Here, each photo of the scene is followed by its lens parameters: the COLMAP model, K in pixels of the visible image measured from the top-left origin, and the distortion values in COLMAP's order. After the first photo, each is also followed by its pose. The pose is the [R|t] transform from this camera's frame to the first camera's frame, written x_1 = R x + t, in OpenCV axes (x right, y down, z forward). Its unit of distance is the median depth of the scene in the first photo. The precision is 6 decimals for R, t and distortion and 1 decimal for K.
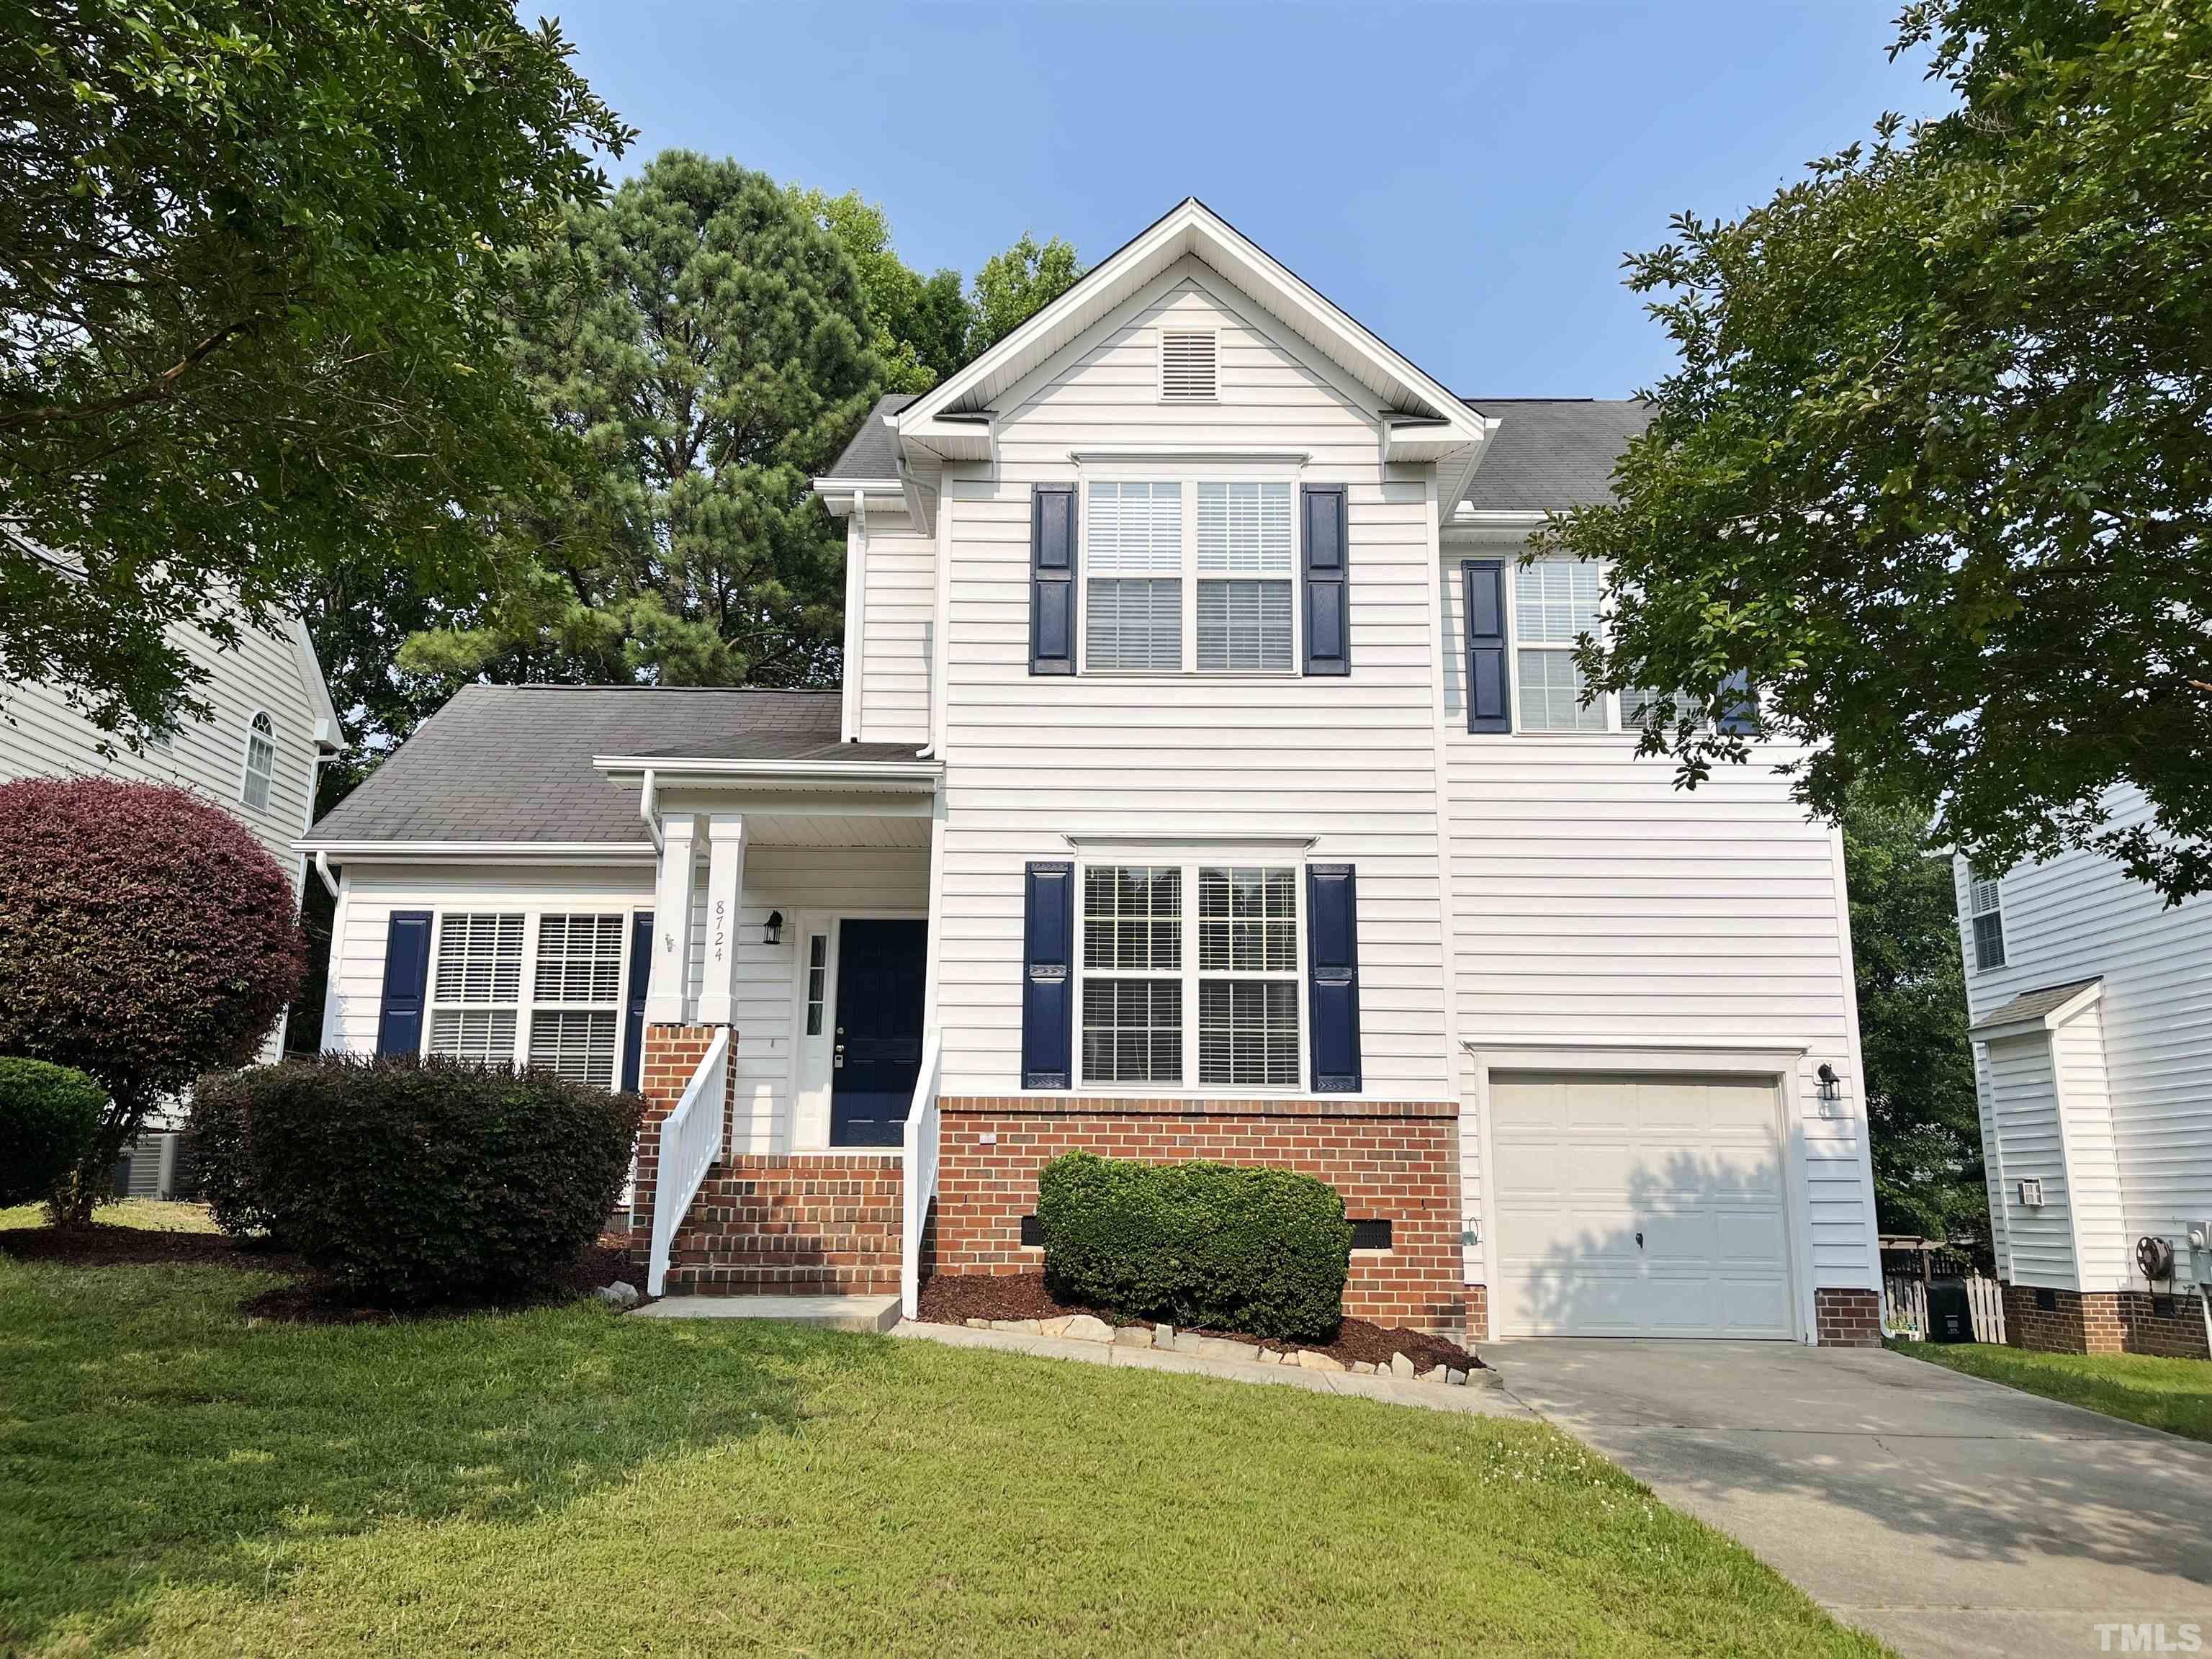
lens RADIAL K [[1638.8, 0, 1106.0], [0, 1638.8, 829.5], [0, 0, 1]] dist [0.070670, -0.112168]
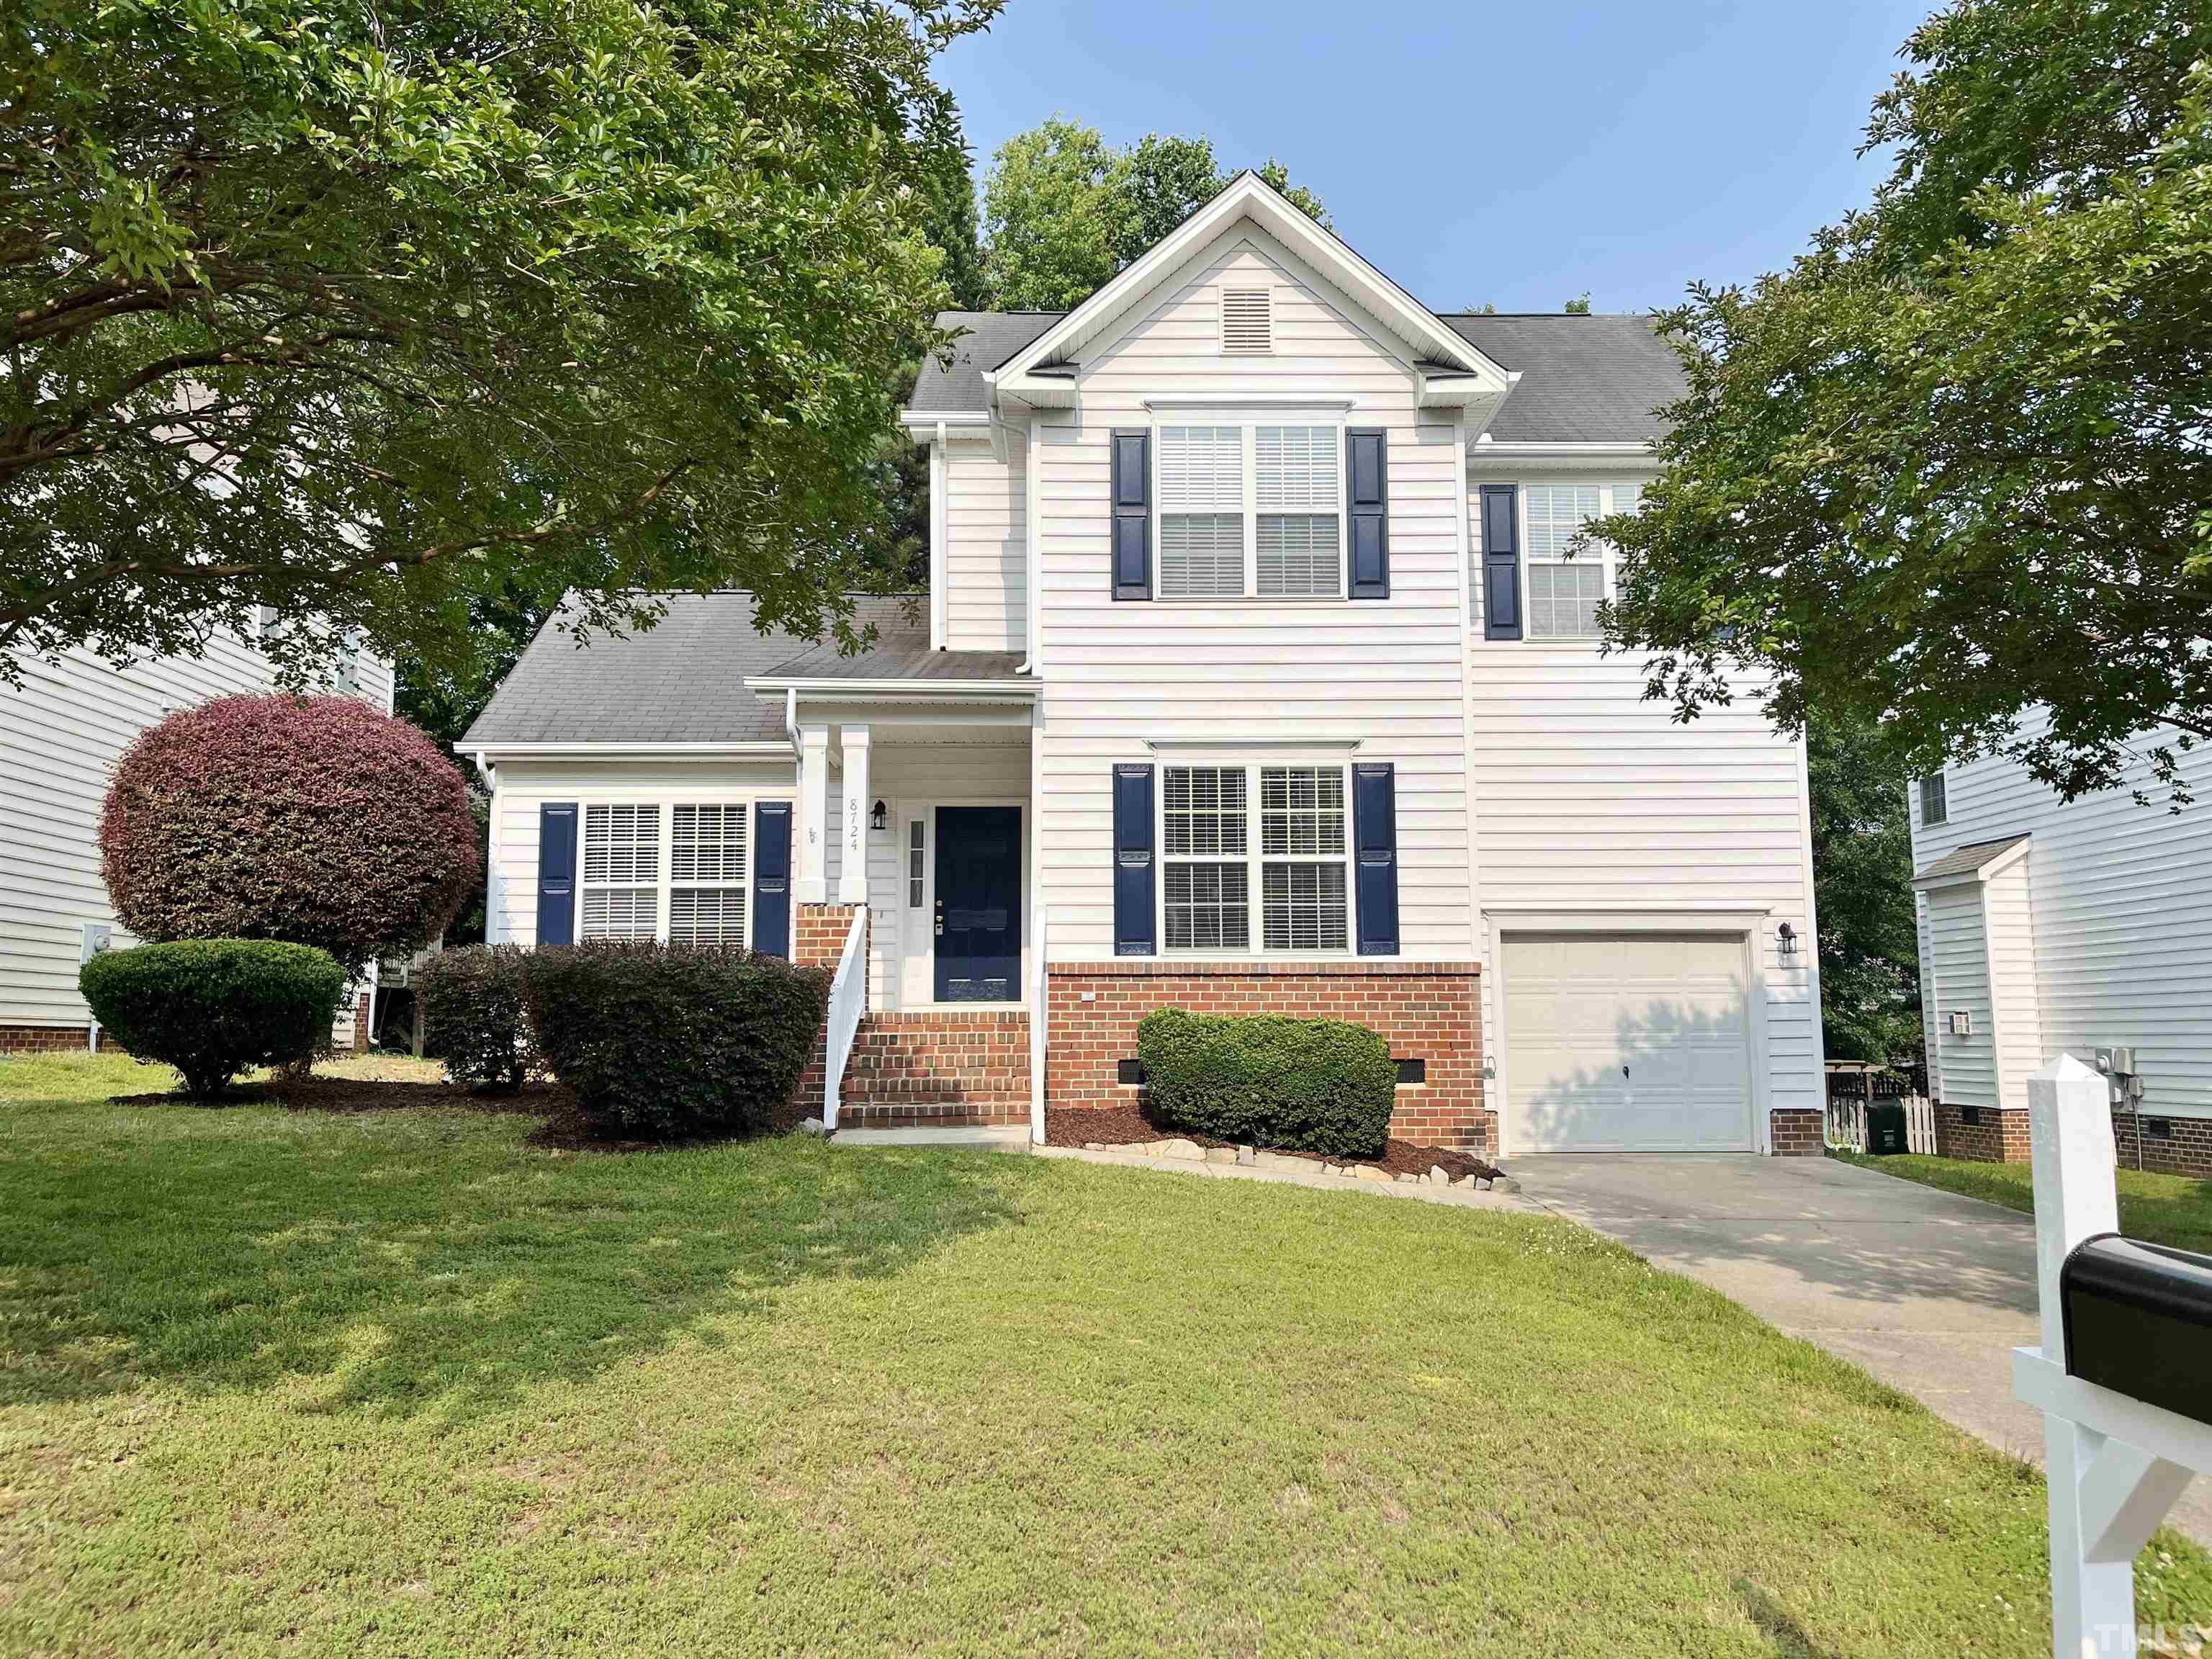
lens RADIAL K [[1644.1, 0, 1103.7], [0, 1644.1, 818.2], [0, 0, 1]] dist [0.069422, -0.143646]
pose [[0.999771, -0.010735, 0.018539, -0.075841], [0.008997, 0.995770, 0.091441, -0.047464], [-0.019442, -0.091253, 0.995638, -0.168744]]
